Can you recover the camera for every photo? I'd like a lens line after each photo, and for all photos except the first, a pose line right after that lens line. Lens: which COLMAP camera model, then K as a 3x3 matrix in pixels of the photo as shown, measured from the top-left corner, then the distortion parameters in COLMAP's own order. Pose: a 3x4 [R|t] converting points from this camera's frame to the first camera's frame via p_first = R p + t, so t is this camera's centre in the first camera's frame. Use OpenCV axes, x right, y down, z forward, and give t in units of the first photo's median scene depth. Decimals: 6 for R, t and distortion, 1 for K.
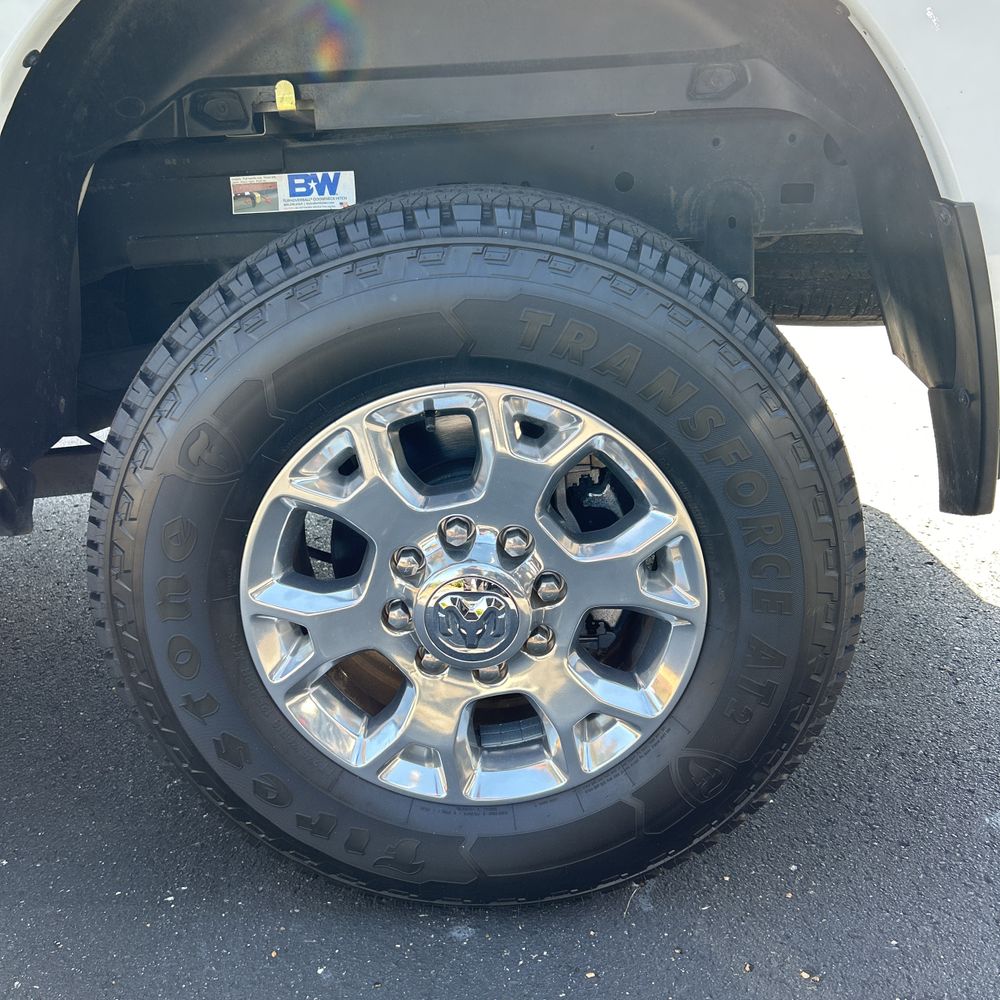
lens RADIAL K [[1050.4, 0, 525.6], [0, 1050.4, 501.6], [0, 0, 1]] dist [0.015375, 0.010274]
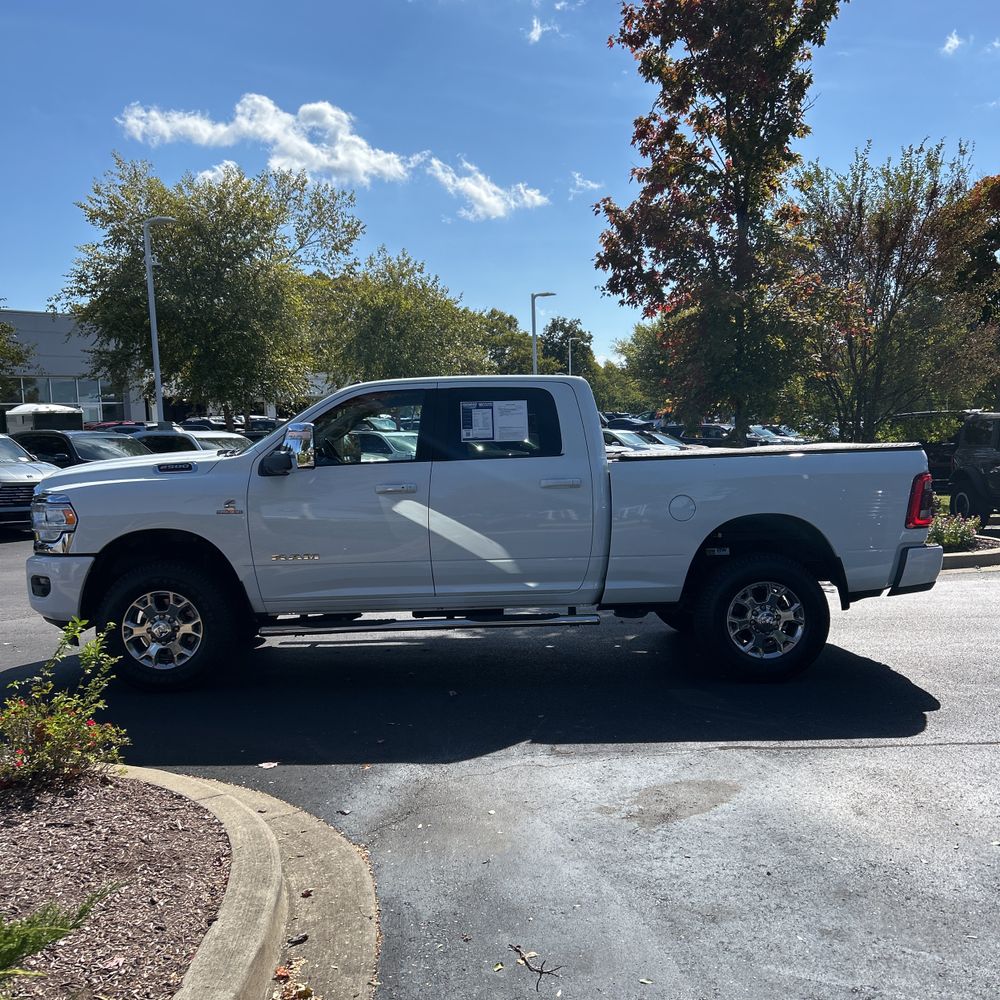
lens RADIAL K [[1091.4, 0, 500.0], [0, 1091.4, 500.0], [0, 0, 1]] dist [0.067507, -0.032538]
pose [[0.998389, 0.005693, 0.056454, -1.958211], [0.012241, 0.949910, -0.312285, 1.410557], [-0.055404, 0.312473, 0.948309, -5.133471]]
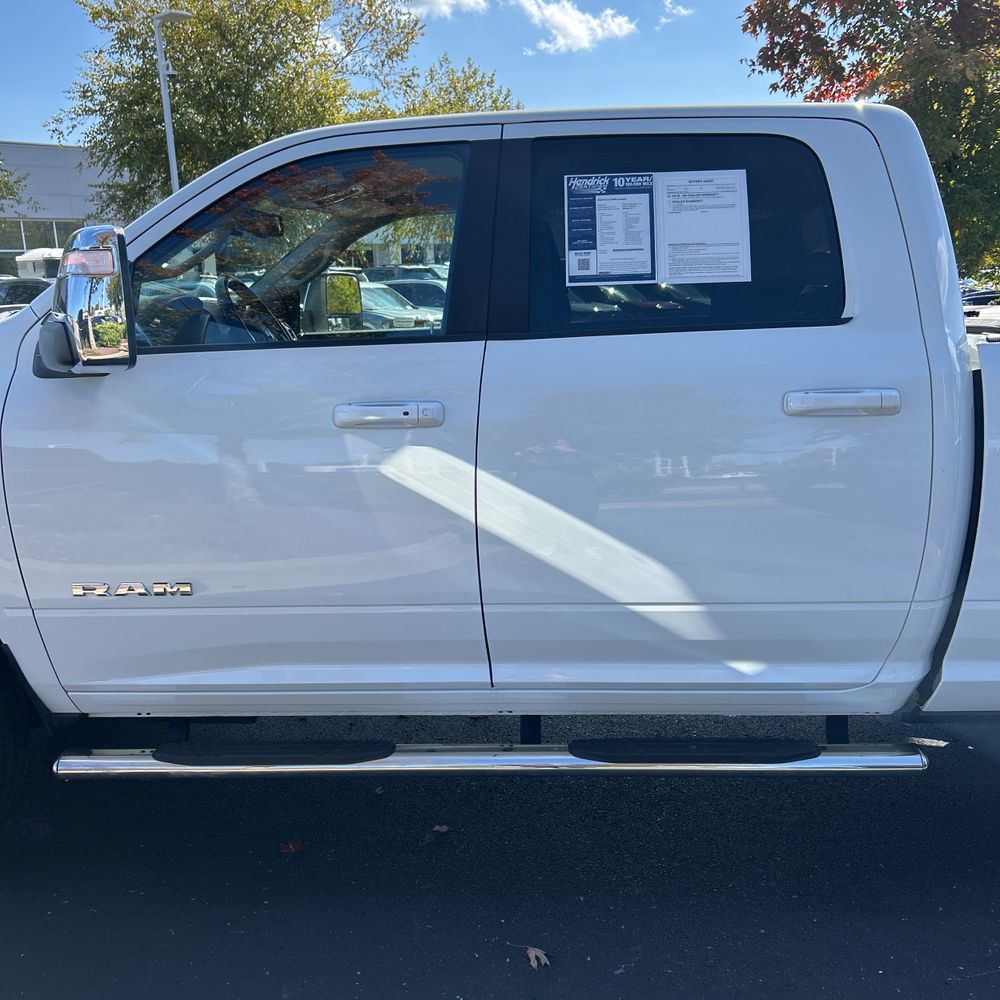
lens RADIAL K [[1047.8, 0, 485.3], [0, 1047.8, 502.4], [0, 0, 1]] dist [0.103981, -0.225680]
pose [[0.999668, 0.013117, -0.022159, -1.943187], [-0.016789, 0.984487, -0.174654, -0.032991], [0.019524, 0.174968, 0.984381, -1.371342]]
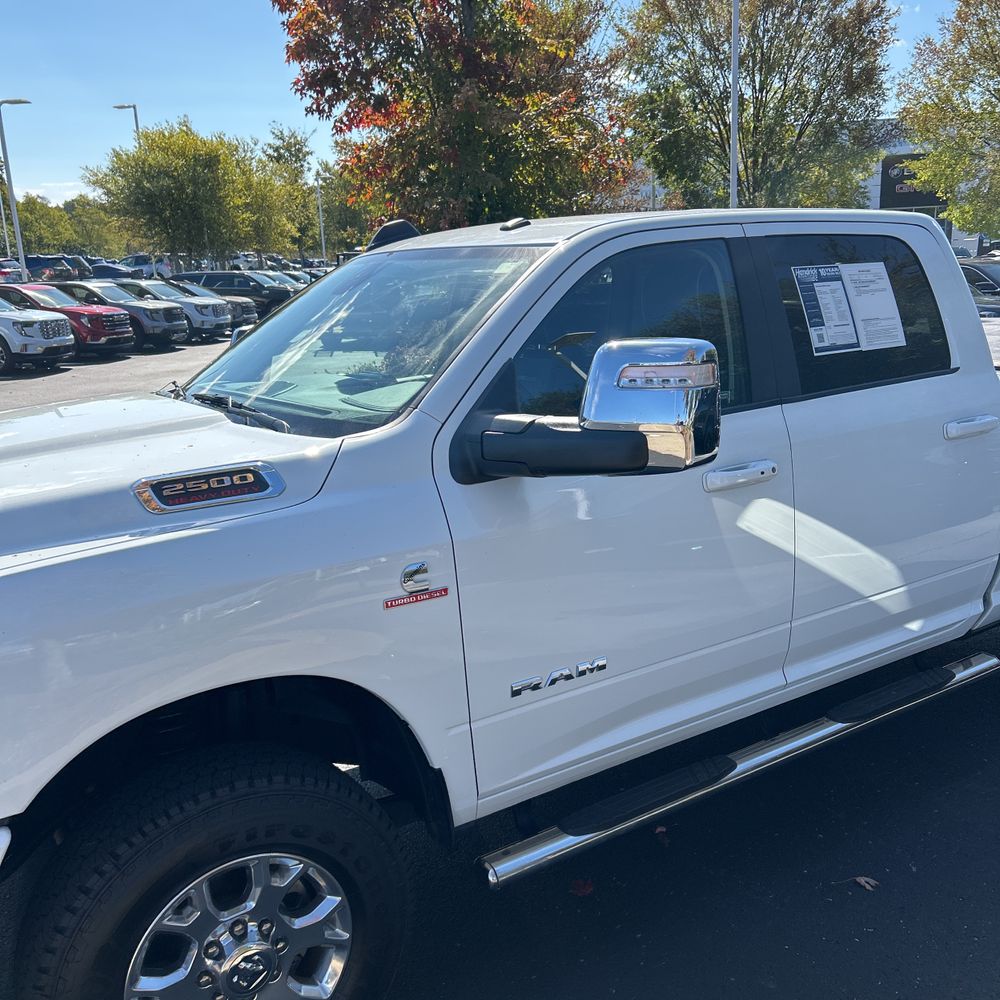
lens RADIAL K [[1050.4, 0, 525.6], [0, 1050.4, 501.6], [0, 0, 1]] dist [0.015375, 0.010274]
pose [[0.813170, -0.129856, 0.567355, -4.114048], [0.223420, 0.969757, -0.098262, -0.404095], [-0.537437, 0.206662, 0.817589, -1.038233]]
